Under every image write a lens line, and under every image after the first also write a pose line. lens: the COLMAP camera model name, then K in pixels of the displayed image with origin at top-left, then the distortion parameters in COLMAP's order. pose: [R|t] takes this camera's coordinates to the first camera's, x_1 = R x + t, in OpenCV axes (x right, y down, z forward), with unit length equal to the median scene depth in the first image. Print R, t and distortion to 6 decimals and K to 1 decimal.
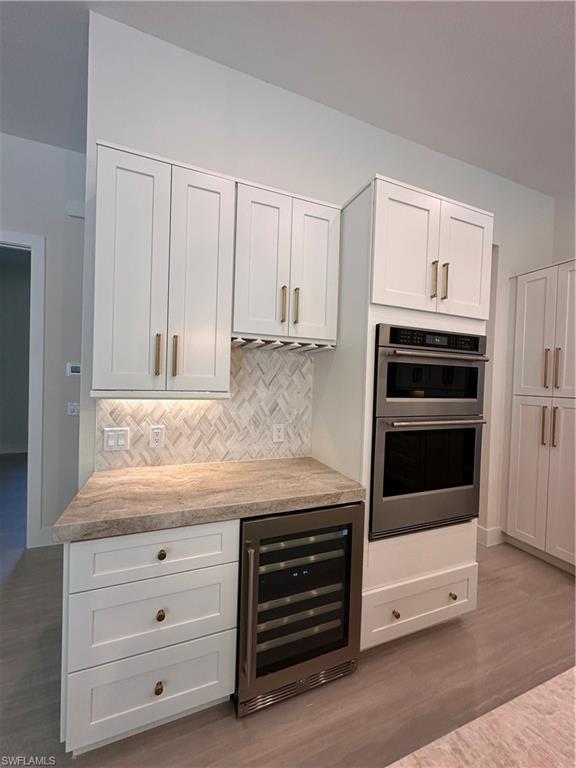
lens RADIAL K [[308.2, 0, 288.2], [0, 308.2, 387.3], [0, 0, 1]] dist [-0.002891, 0.000253]
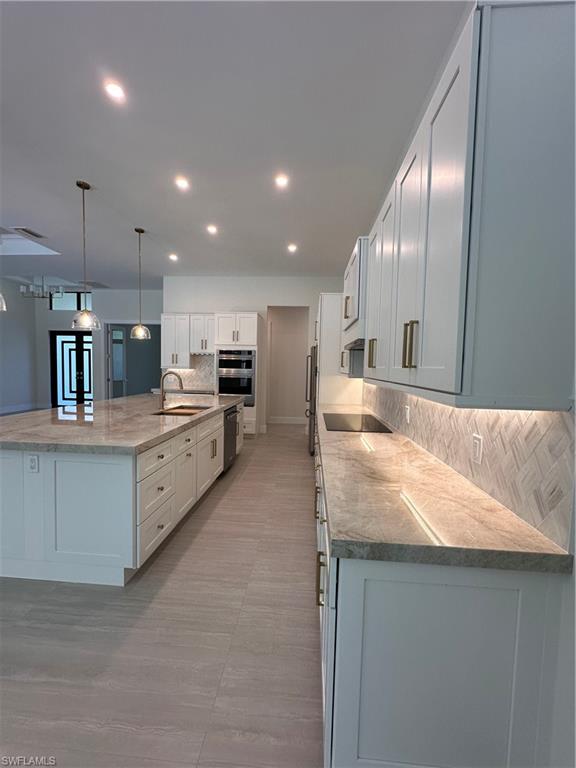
lens RADIAL K [[308.2, 0, 284.4], [0, 308.2, 383.8], [0, 0, 1]] dist [-0.002891, 0.000253]
pose [[0.898211, 0.012699, -0.439382, 2.579484], [-0.001247, 0.999652, 0.026343, 0.117261], [0.439563, -0.023113, 0.897914, -1.994977]]
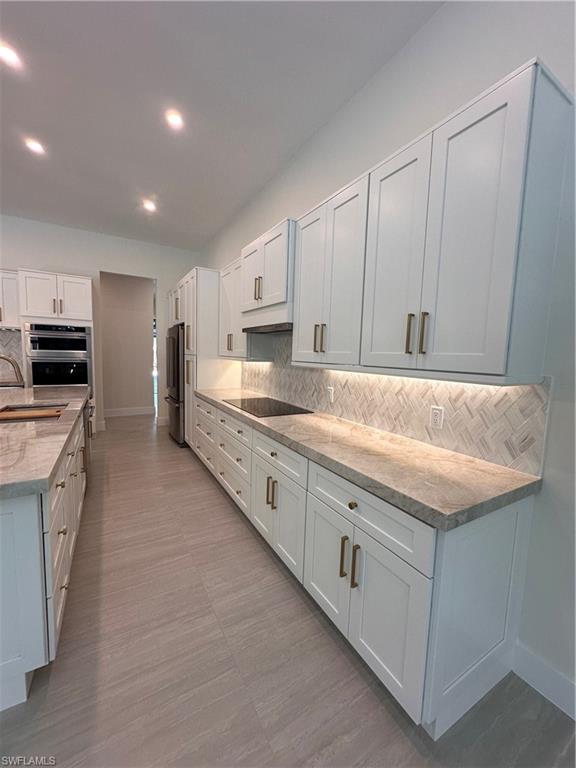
lens RADIAL K [[308.2, 0, 291.8], [0, 308.2, 383.9], [0, 0, 1]] dist [-0.002891, 0.000253]
pose [[0.988372, -0.016374, 0.151173, 2.069686], [0.003627, 0.996441, 0.084211, 0.108363], [-0.152014, -0.082683, 0.984914, -1.984544]]
